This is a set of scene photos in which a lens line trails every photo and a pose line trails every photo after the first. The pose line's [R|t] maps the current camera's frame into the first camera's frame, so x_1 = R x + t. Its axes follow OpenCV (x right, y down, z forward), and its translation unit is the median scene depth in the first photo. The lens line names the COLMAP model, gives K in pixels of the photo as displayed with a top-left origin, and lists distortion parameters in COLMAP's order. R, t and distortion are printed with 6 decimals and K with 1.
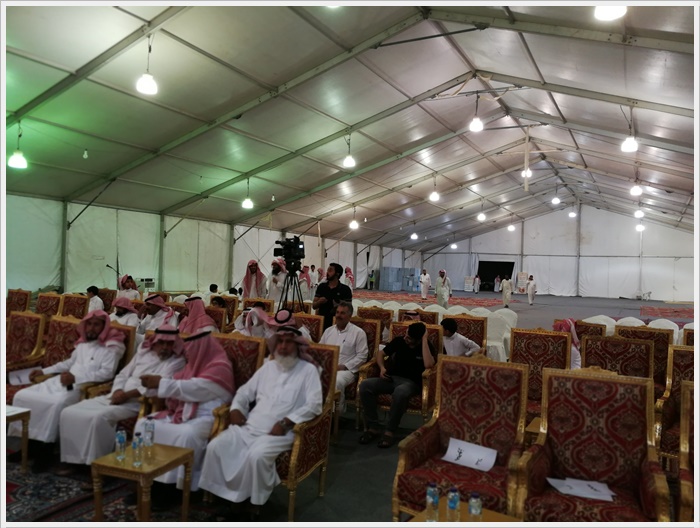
lens RADIAL K [[552.6, 0, 353.2], [0, 552.6, 268.4], [0, 0, 1]] dist [0.033062, -0.039053]
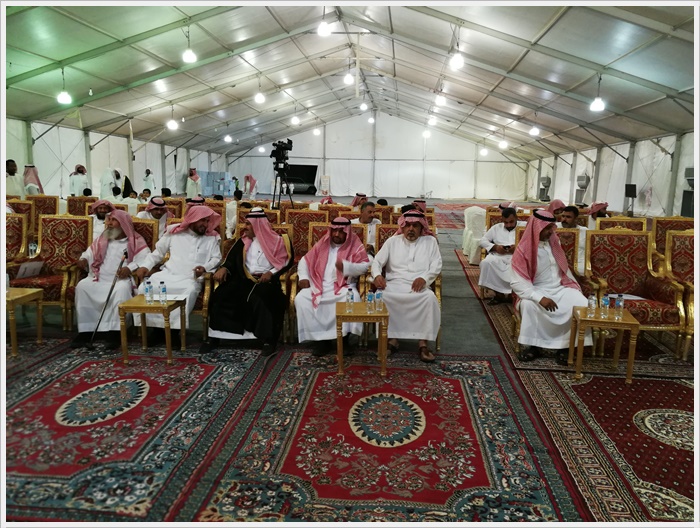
lens RADIAL K [[554.4, 0, 357.6], [0, 554.4, 265.7], [0, 0, 1]] dist [0.026194, -0.029592]
pose [[0.921541, -0.072822, 0.381391, -0.132098], [0.008680, 0.985873, 0.167267, 0.002007], [-0.388184, -0.150833, 0.909155, -0.027983]]
